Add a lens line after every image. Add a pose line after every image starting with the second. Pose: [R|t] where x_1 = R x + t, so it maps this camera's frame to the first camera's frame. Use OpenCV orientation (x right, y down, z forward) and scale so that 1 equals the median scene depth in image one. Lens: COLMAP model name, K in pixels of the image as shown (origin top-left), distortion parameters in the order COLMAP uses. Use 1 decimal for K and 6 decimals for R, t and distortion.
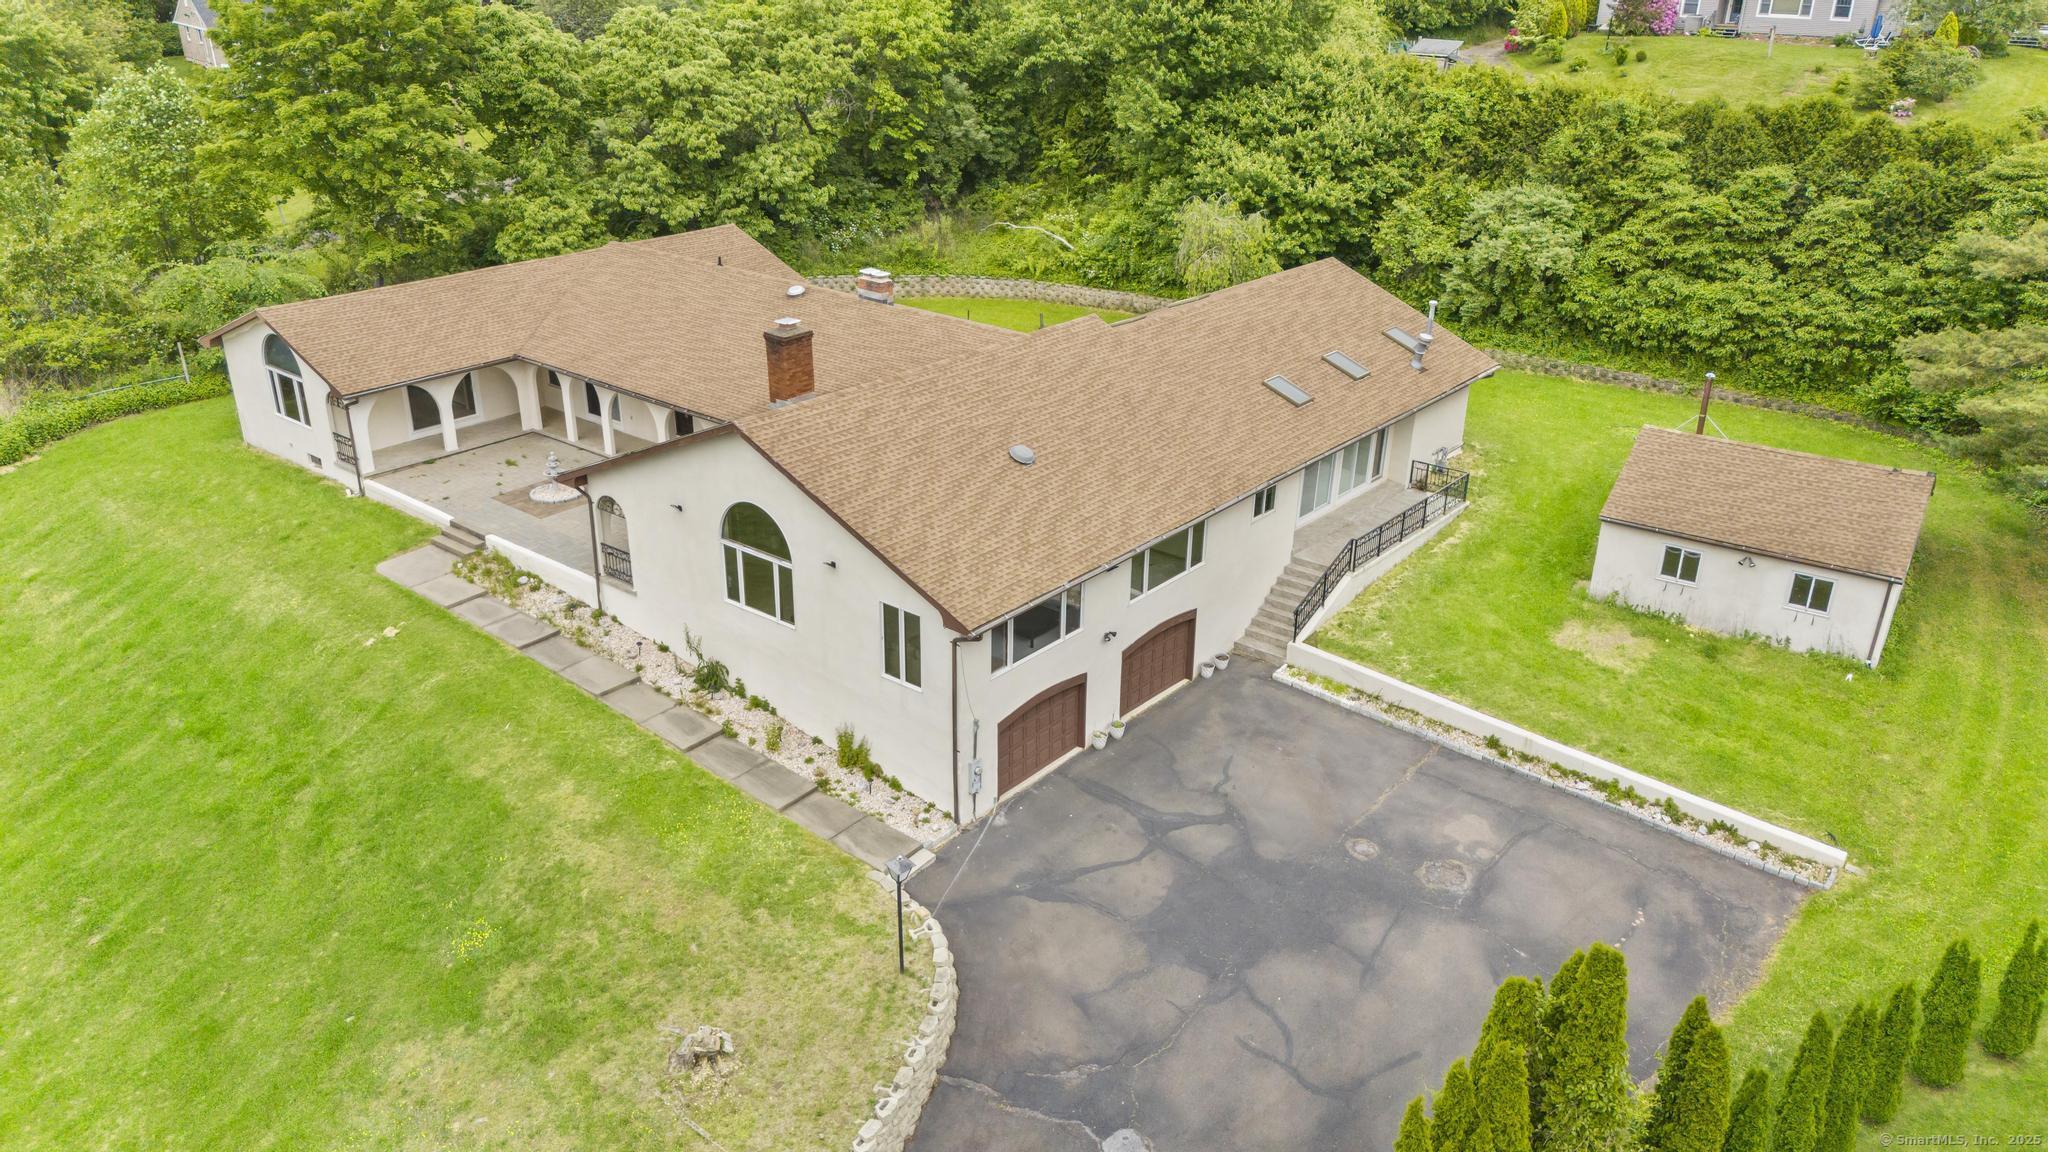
lens RADIAL K [[1506.7, 0, 1014.8], [0, 1506.7, 579.9], [0, 0, 1]] dist [0.067705, -0.060828]
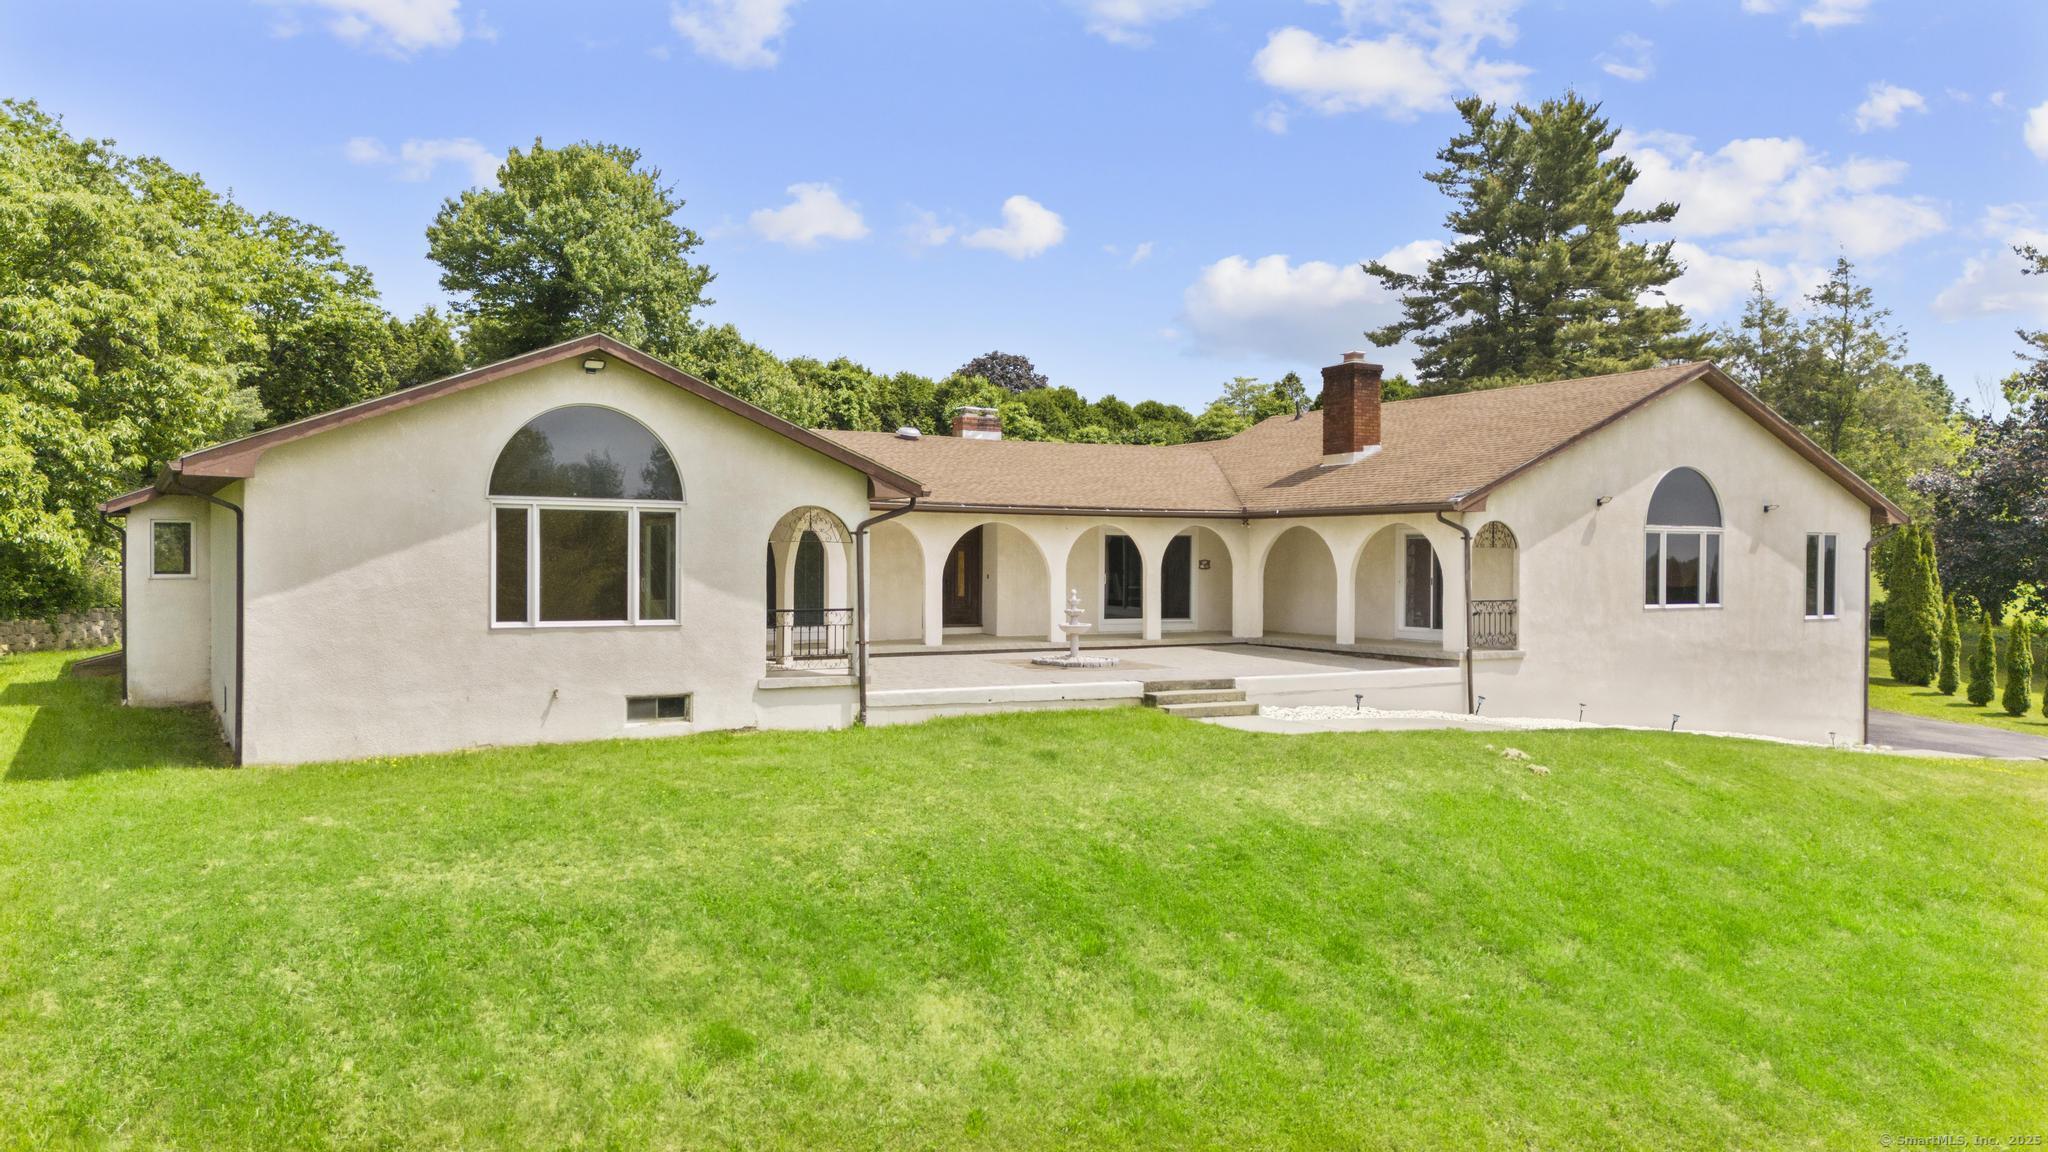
lens RADIAL K [[1467.6, 0, 1028.1], [0, 1467.6, 586.0], [0, 0, 1]] dist [0.050232, -0.004672]
pose [[0.331672, -0.020909, 0.943163, -1.080895], [0.369074, 0.922947, -0.109327, -0.032873], [-0.868204, 0.384358, 0.313833, 1.054188]]
